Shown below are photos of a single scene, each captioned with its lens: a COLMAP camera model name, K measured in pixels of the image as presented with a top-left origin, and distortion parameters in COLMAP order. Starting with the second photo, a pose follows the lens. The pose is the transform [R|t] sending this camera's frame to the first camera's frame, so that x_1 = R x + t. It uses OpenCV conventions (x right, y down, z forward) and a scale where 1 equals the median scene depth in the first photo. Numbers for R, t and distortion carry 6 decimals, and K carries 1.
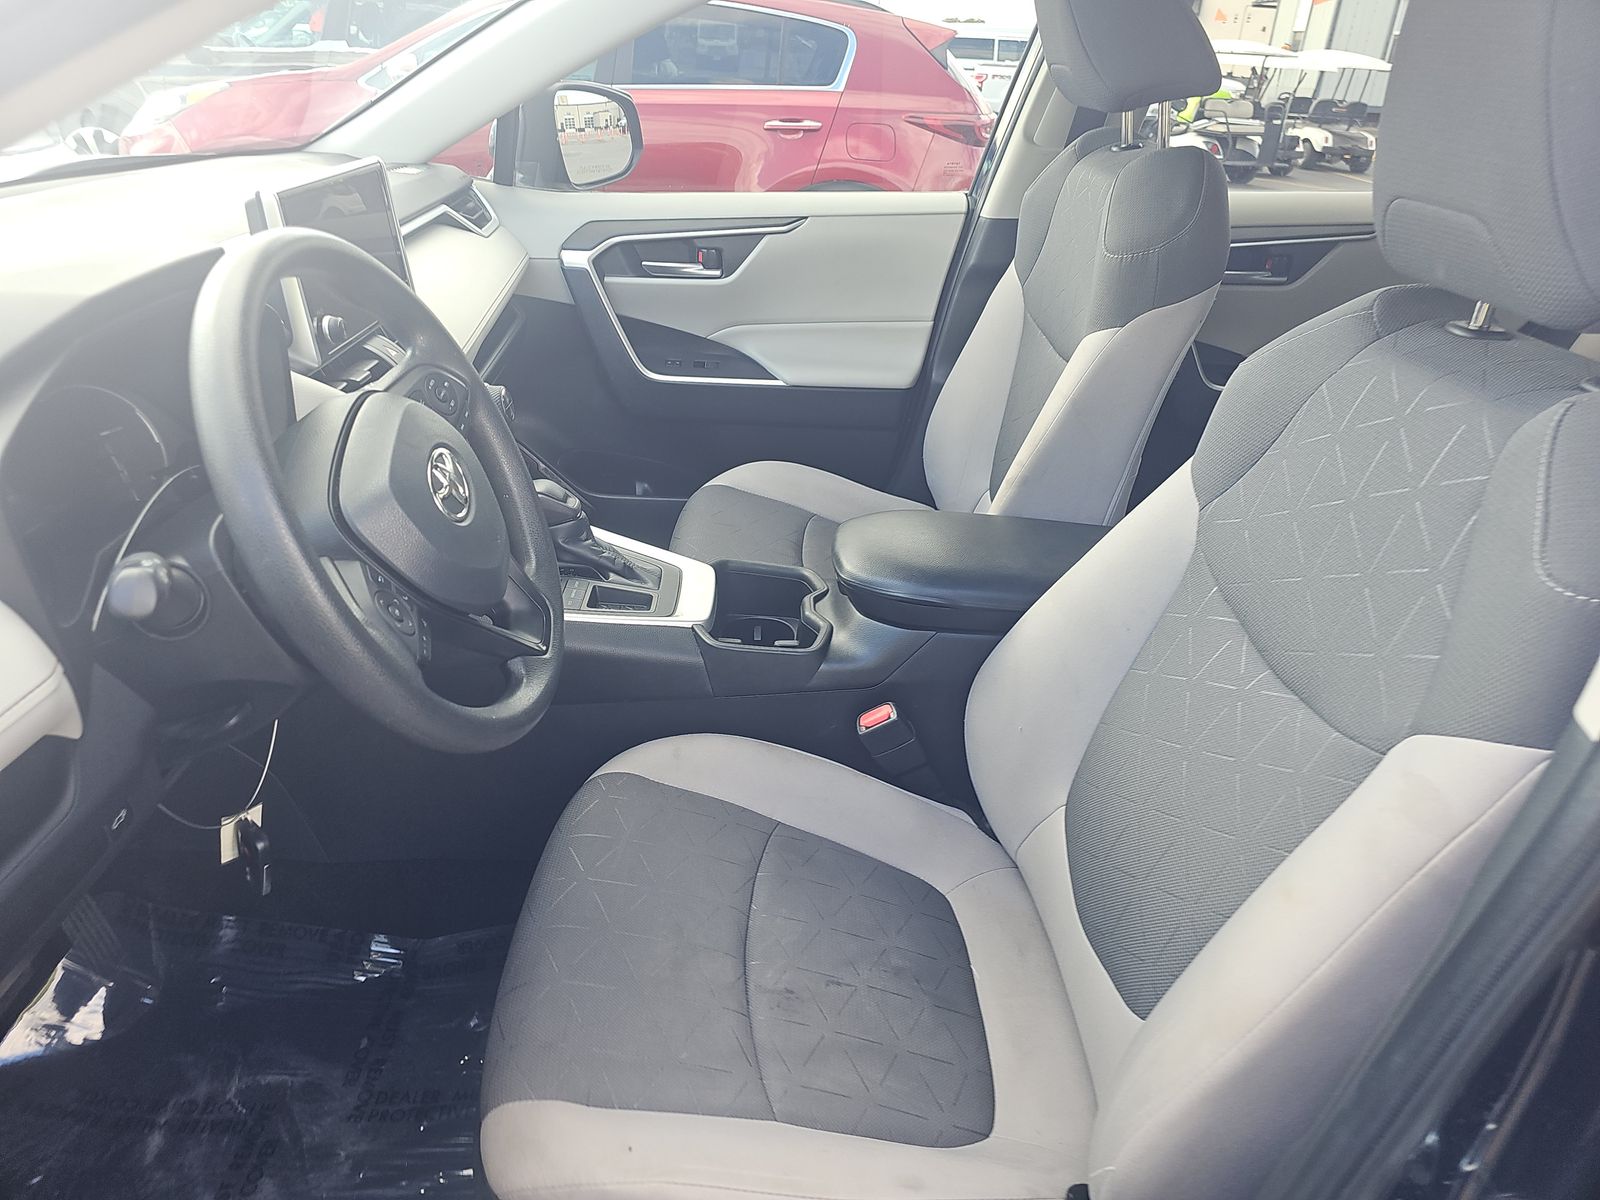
lens RADIAL K [[1055.7, 0, 800.3], [0, 1055.7, 576.4], [0, 0, 1]] dist [0.065746, -0.069400]
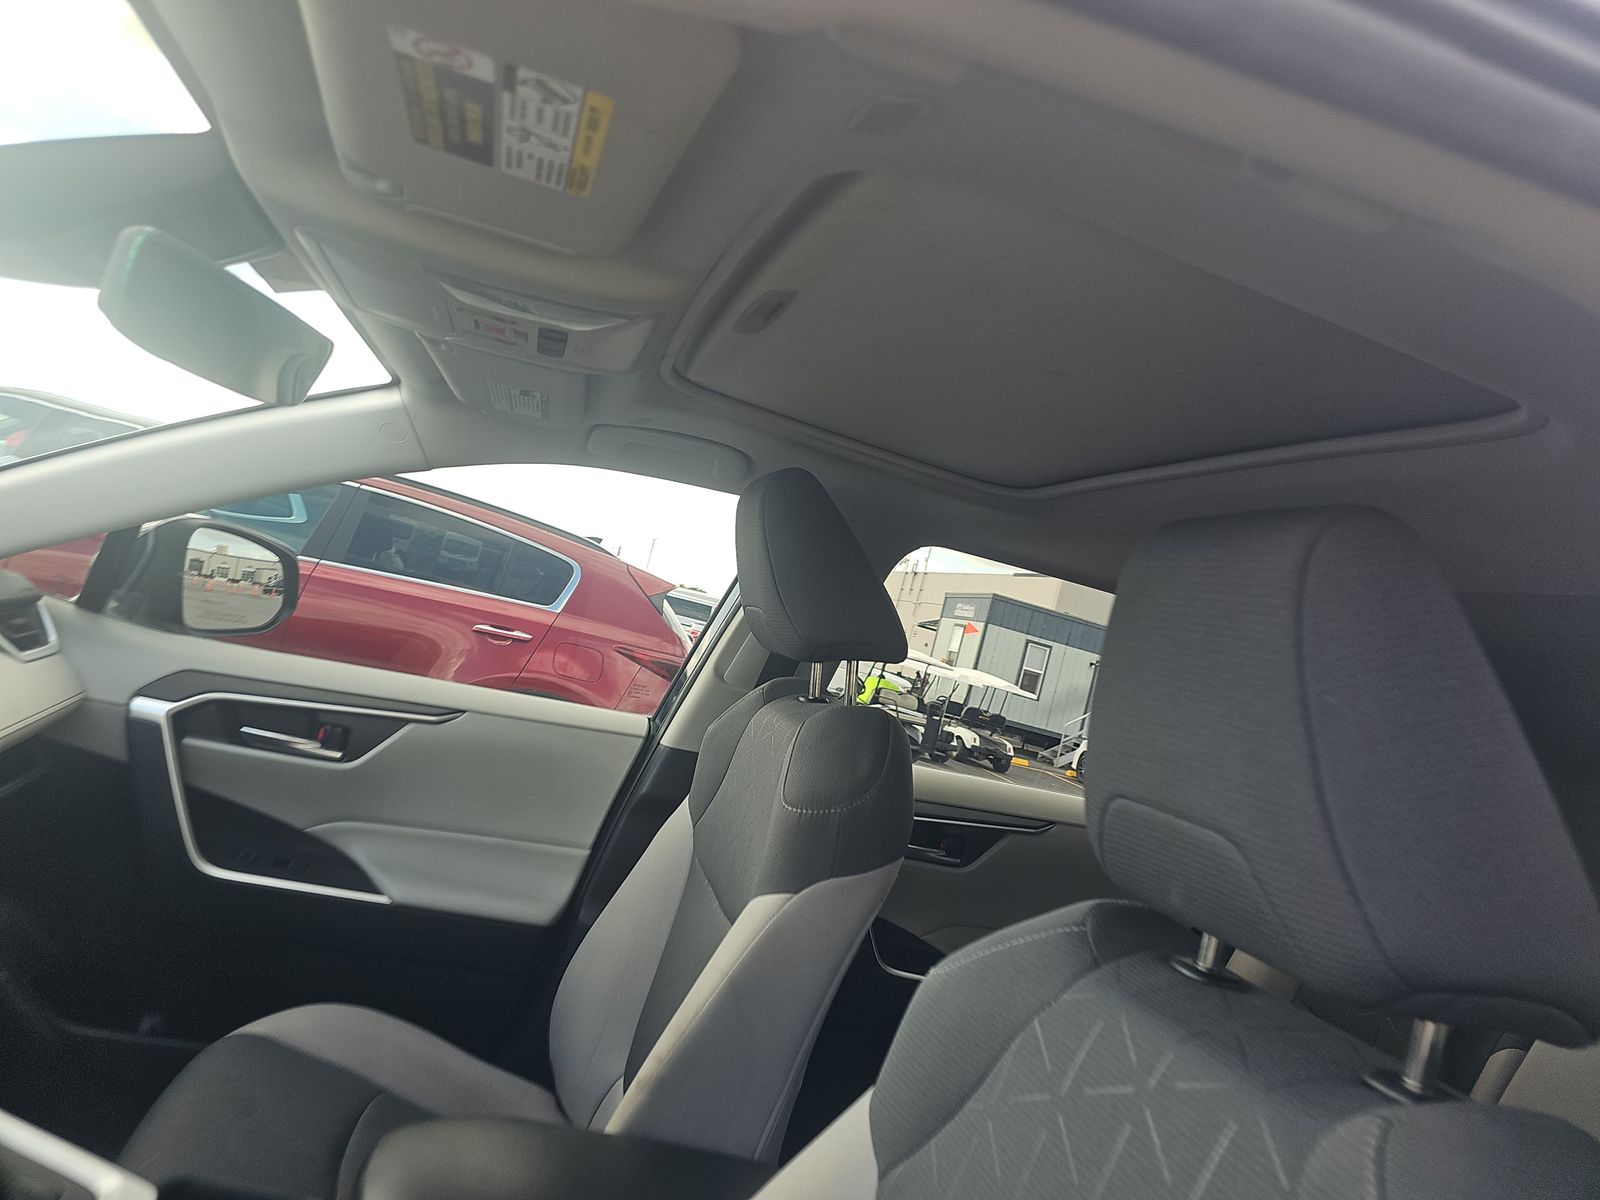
lens RADIAL K [[1055.7, 0, 800.3], [0, 1055.7, 576.4], [0, 0, 1]] dist [0.065746, -0.069400]
pose [[0.949563, 0.206422, 0.236050, 0.039211], [-0.072315, 0.876631, -0.475697, -0.038934], [-0.305123, 0.434634, 0.847344, 0.126577]]
